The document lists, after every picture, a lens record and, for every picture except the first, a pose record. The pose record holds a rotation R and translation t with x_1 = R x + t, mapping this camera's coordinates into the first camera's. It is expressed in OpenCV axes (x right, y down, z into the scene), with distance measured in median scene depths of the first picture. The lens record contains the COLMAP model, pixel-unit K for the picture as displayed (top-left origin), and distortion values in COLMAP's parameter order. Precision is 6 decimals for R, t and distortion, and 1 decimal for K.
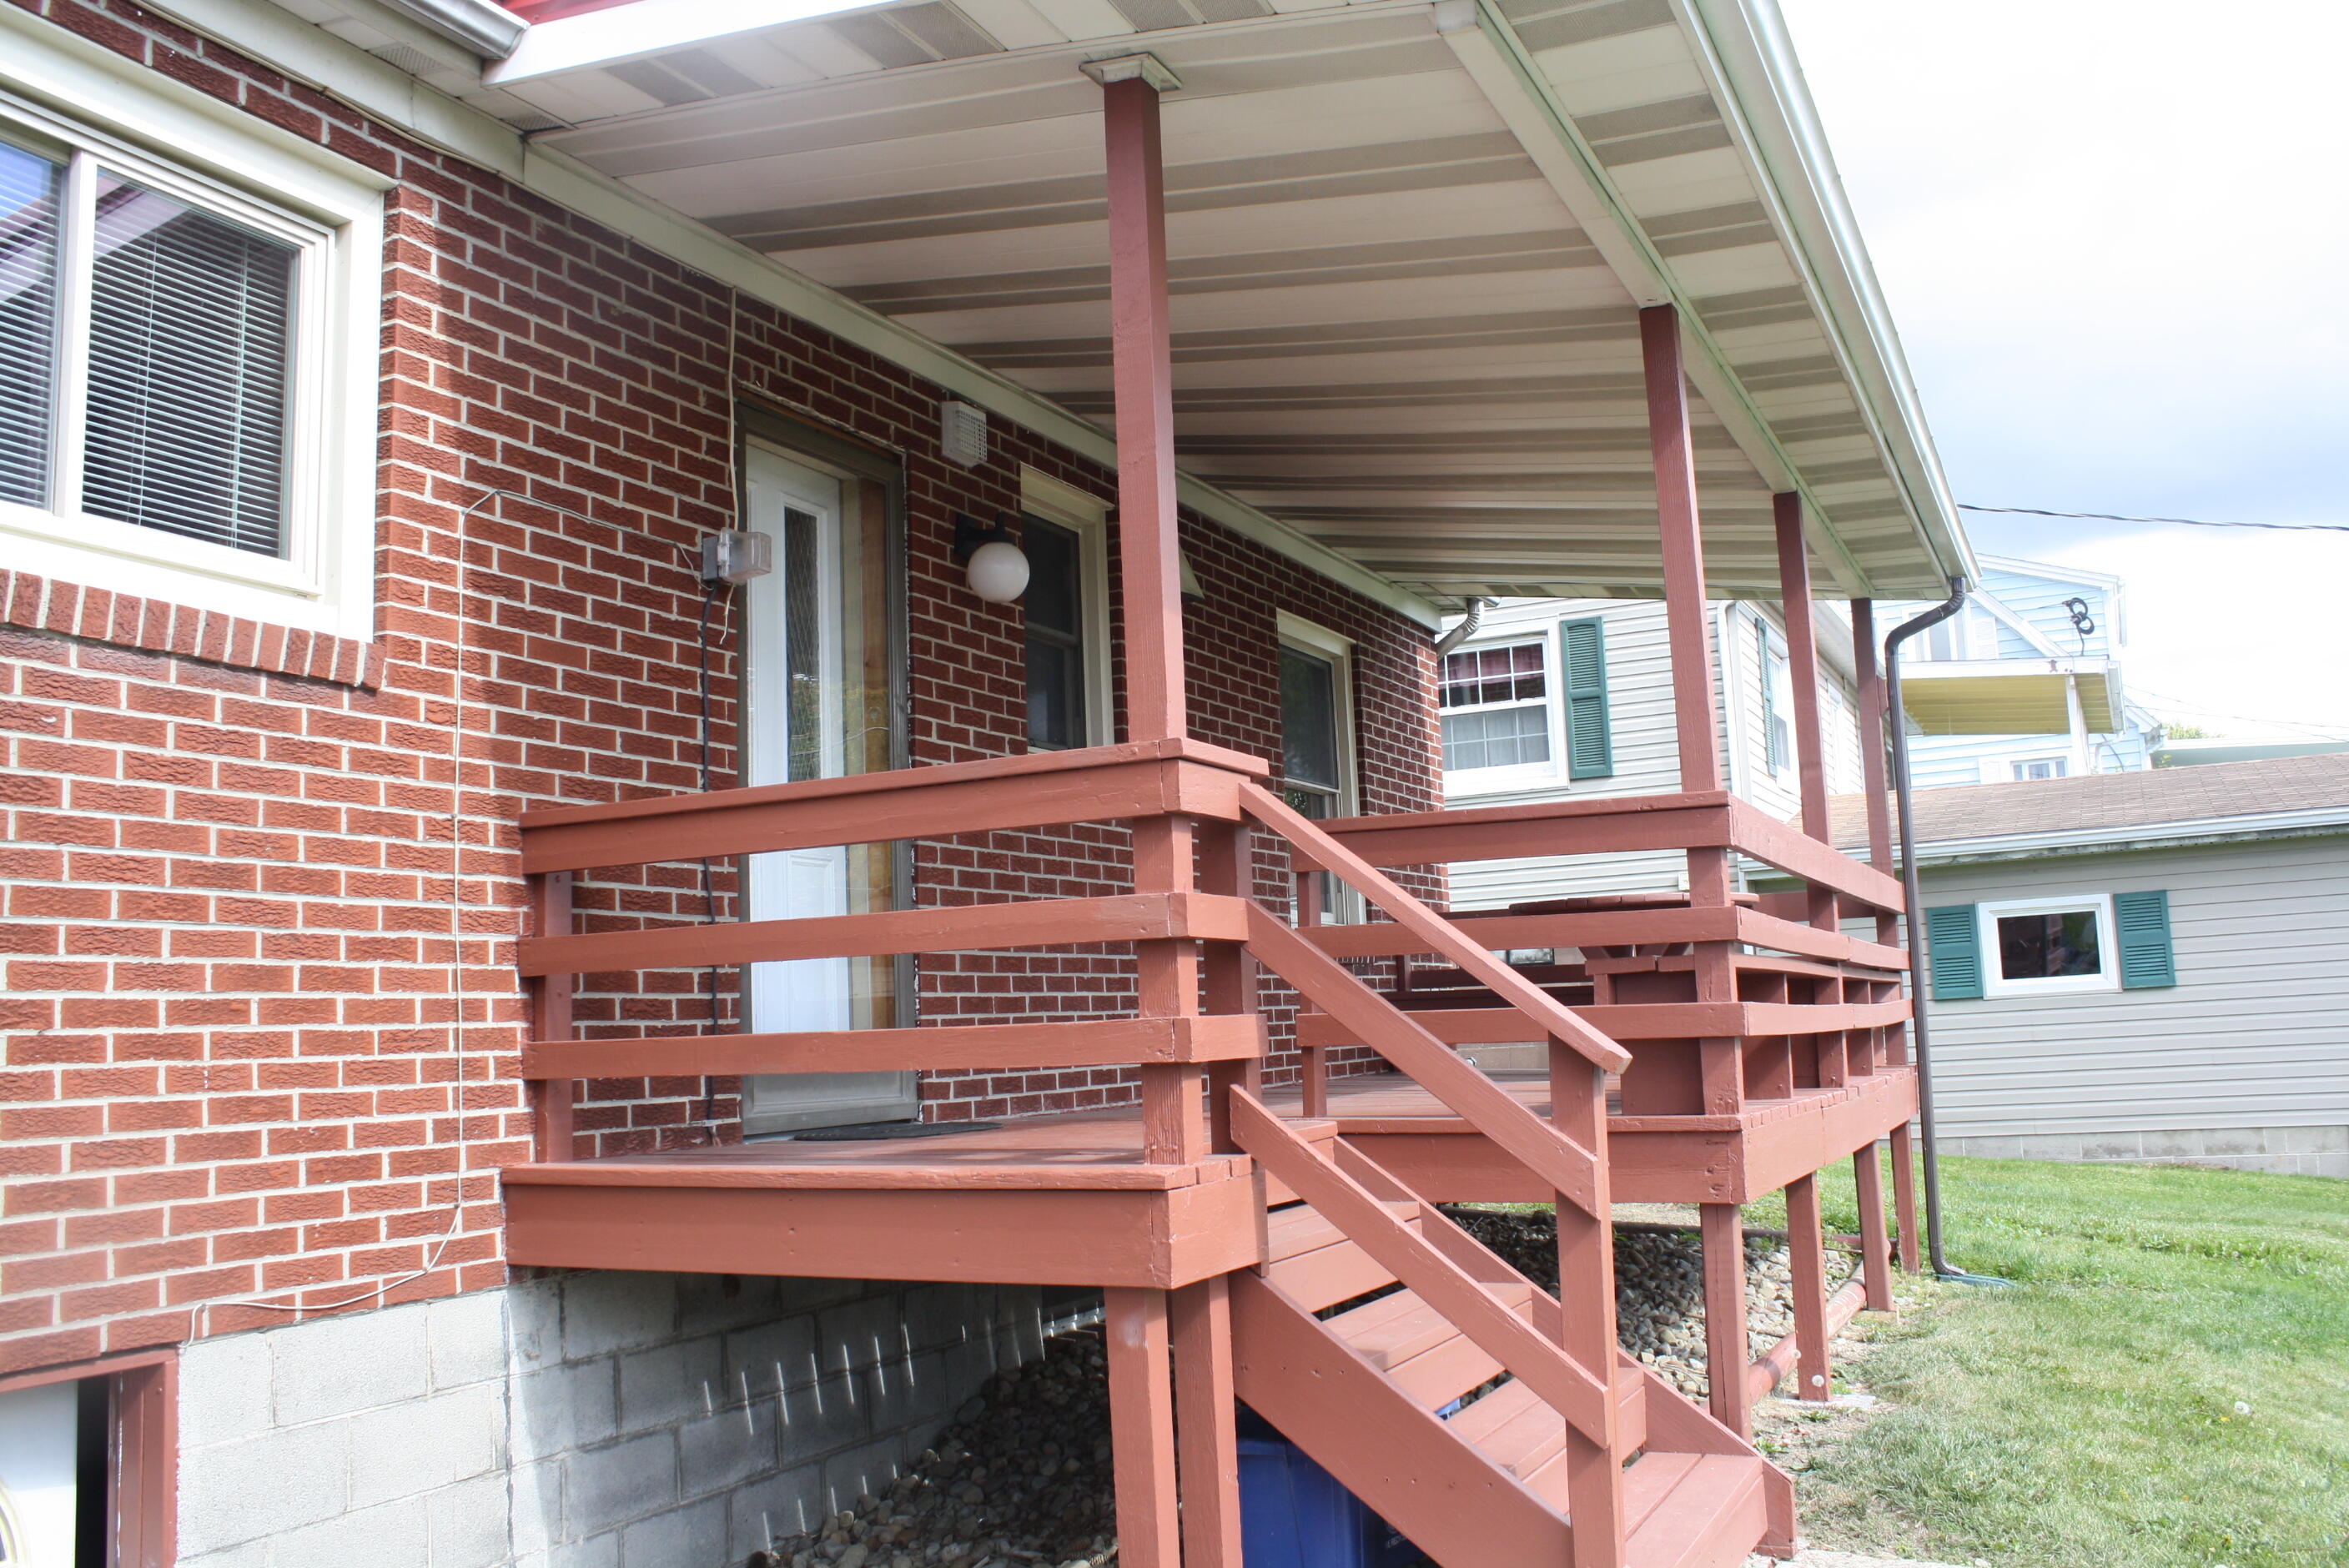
lens RADIAL K [[1973.7, 0, 1190.1], [0, 1973.7, 784.6], [0, 0, 1]] dist [-0.167017, 0.147988]
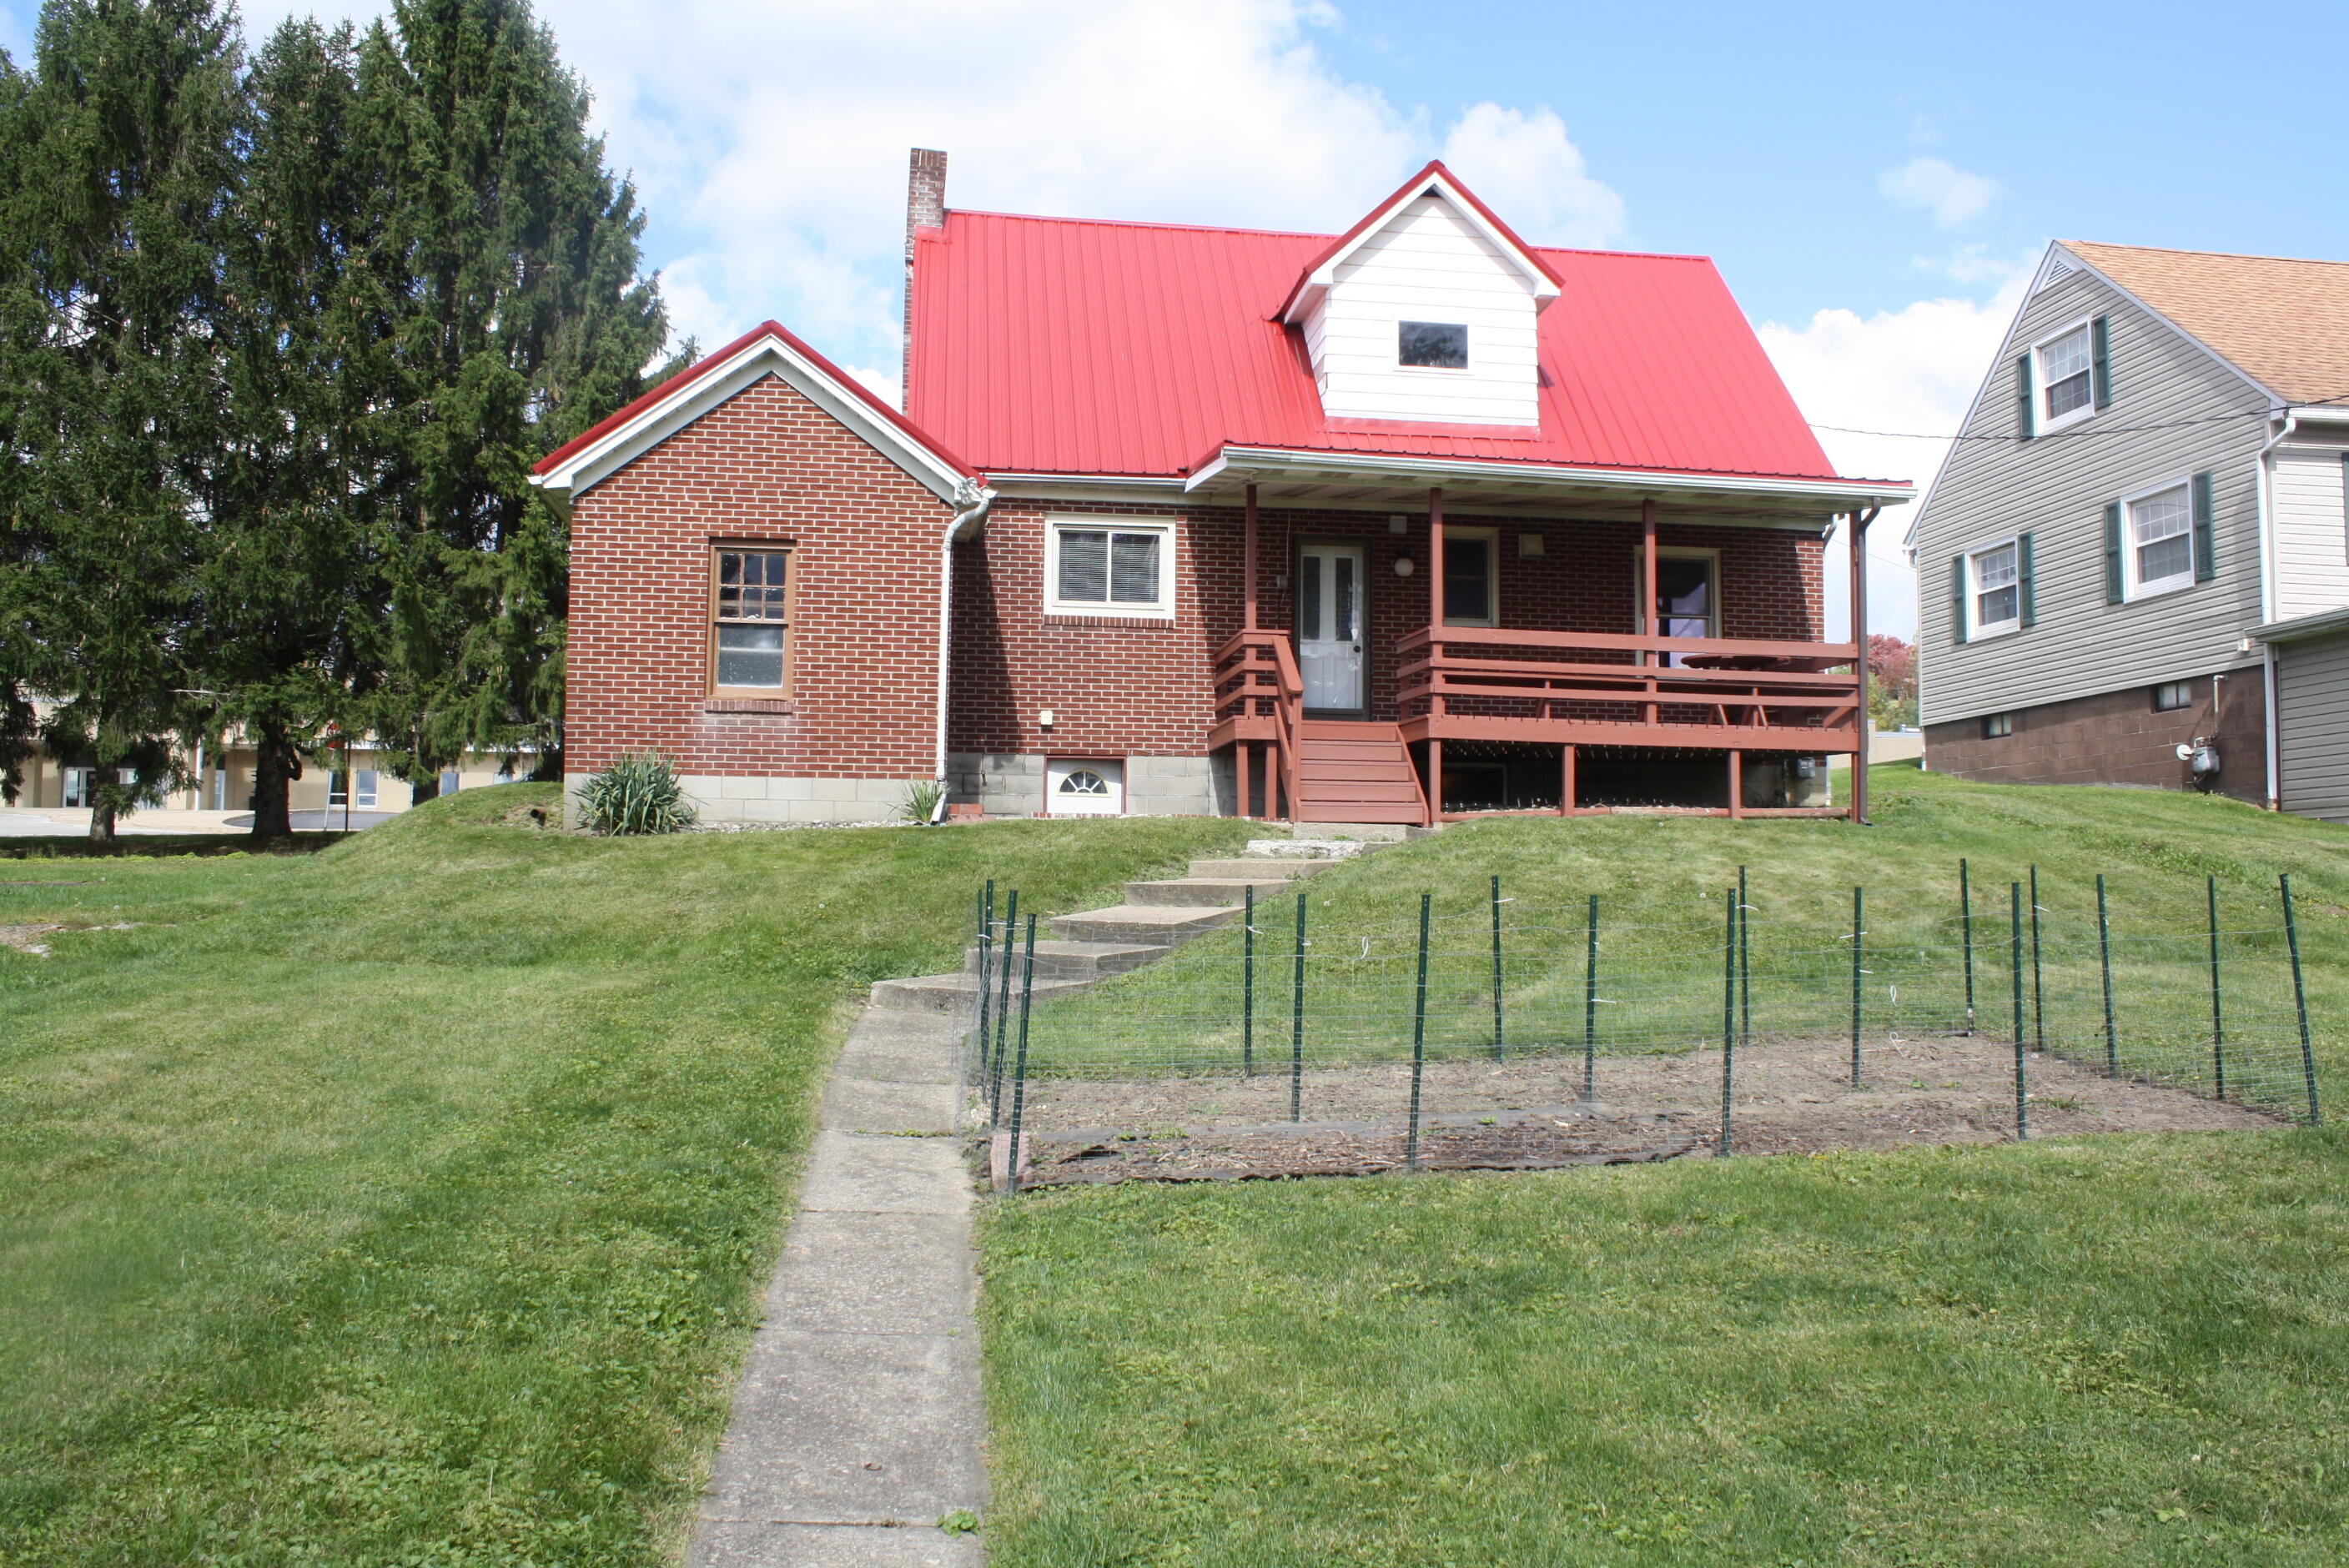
lens RADIAL K [[1973.7, 0, 1190.1], [0, 1973.7, 784.6], [0, 0, 1]] dist [-0.167017, 0.147988]
pose [[0.554041, -0.003324, -0.832483, 3.644425], [0.069961, 0.996641, 0.042581, 0.130356], [0.829545, -0.081833, 0.552412, -1.684229]]
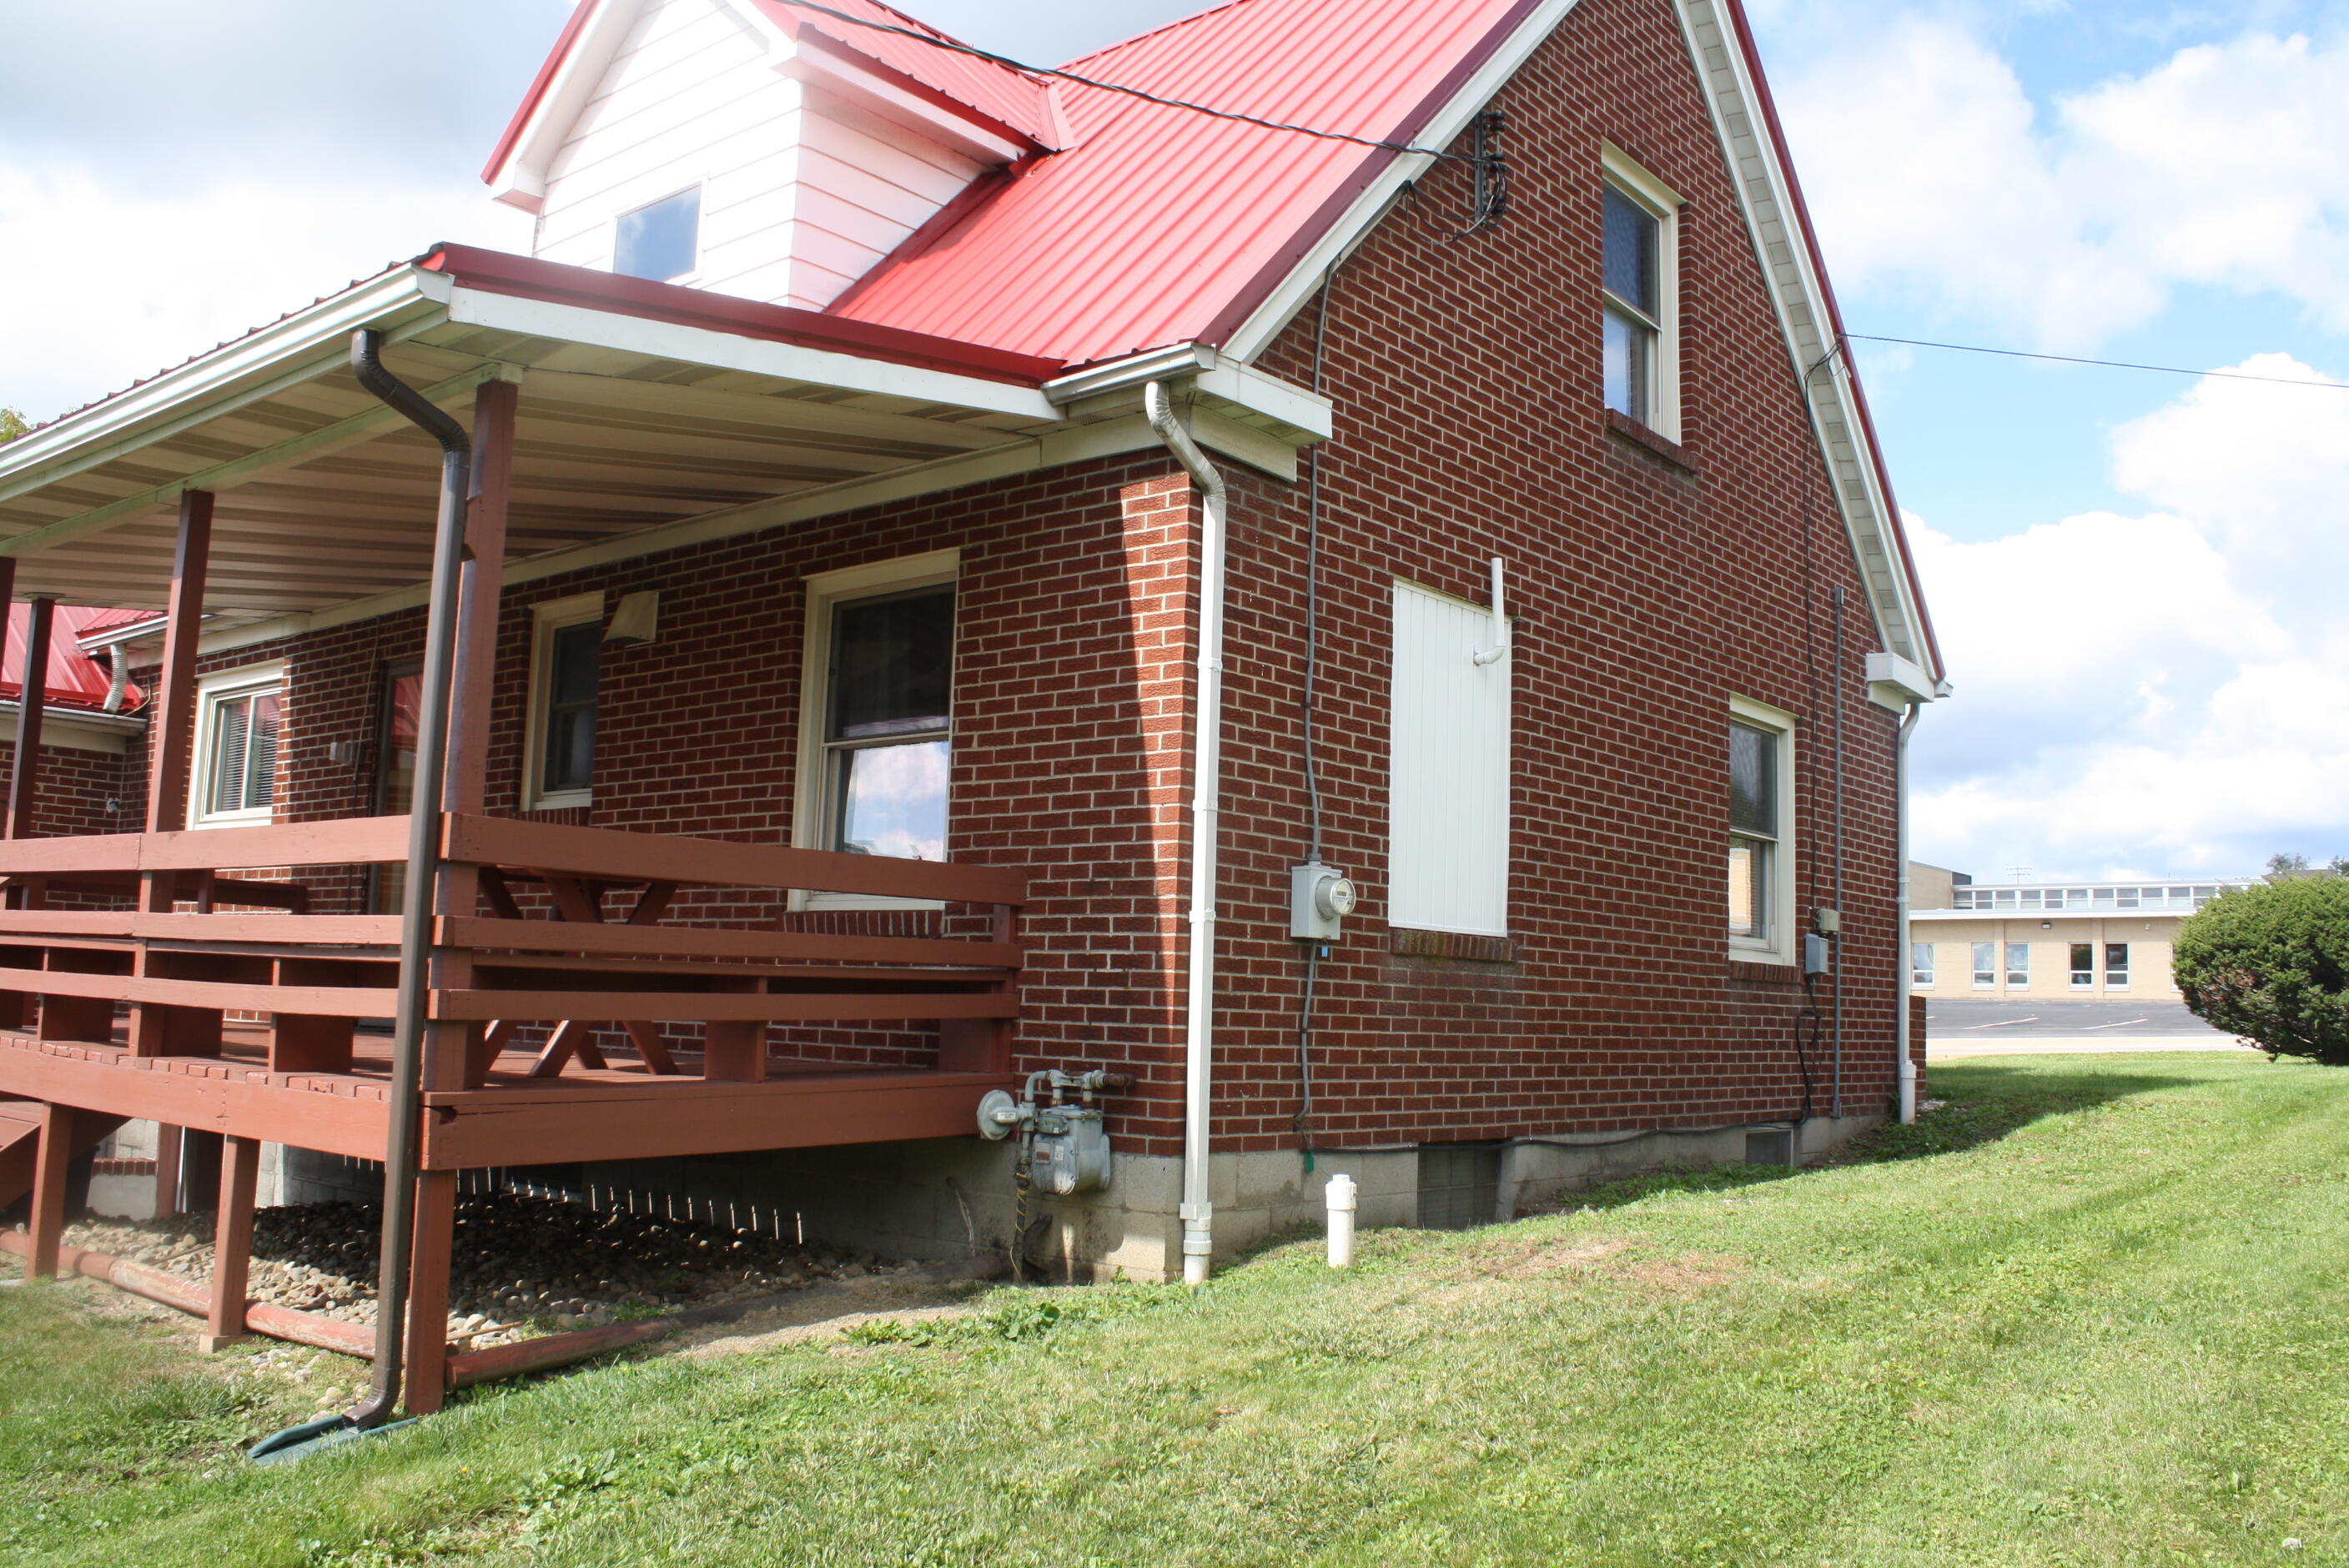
lens RADIAL K [[1973.7, 0, 1190.1], [0, 1973.7, 784.6], [0, 0, 1]] dist [-0.167017, 0.147988]
pose [[-0.242265, -0.077231, -0.967131, 1.963270], [0.095746, 0.990058, -0.103046, 0.276986], [0.965474, -0.117564, -0.232462, 2.943356]]
